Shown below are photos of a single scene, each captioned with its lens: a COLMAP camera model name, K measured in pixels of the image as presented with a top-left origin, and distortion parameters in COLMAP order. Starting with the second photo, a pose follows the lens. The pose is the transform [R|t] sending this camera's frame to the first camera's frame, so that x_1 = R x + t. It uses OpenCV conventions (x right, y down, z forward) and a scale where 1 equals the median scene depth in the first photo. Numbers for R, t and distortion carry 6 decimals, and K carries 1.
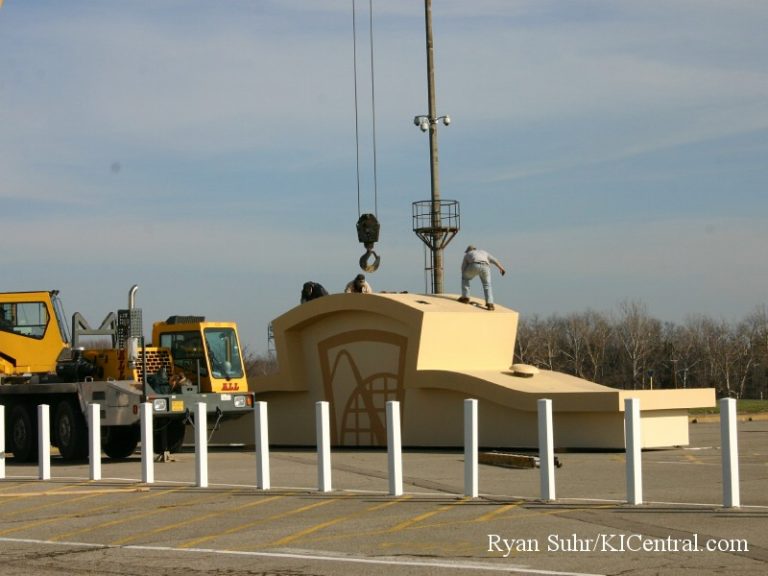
lens RADIAL K [[2137.8, 0, 387.3], [0, 2137.8, 284.3], [0, 0, 1]] dist [0.083716, 0.000000]
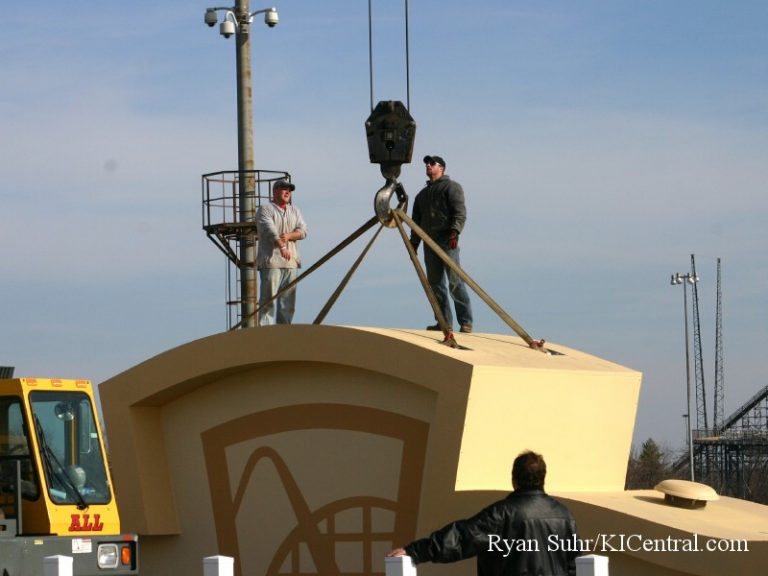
lens RADIAL K [[3533.4, 0, 384.0], [0, 3533.4, 290.3], [0, 0, 1]] dist [0.007671, 0.000000]
pose [[0.989049, 0.017921, 0.146495, -0.108643], [-0.014706, 0.999627, -0.023001, 0.013846], [-0.146853, 0.020595, 0.988944, 0.233907]]
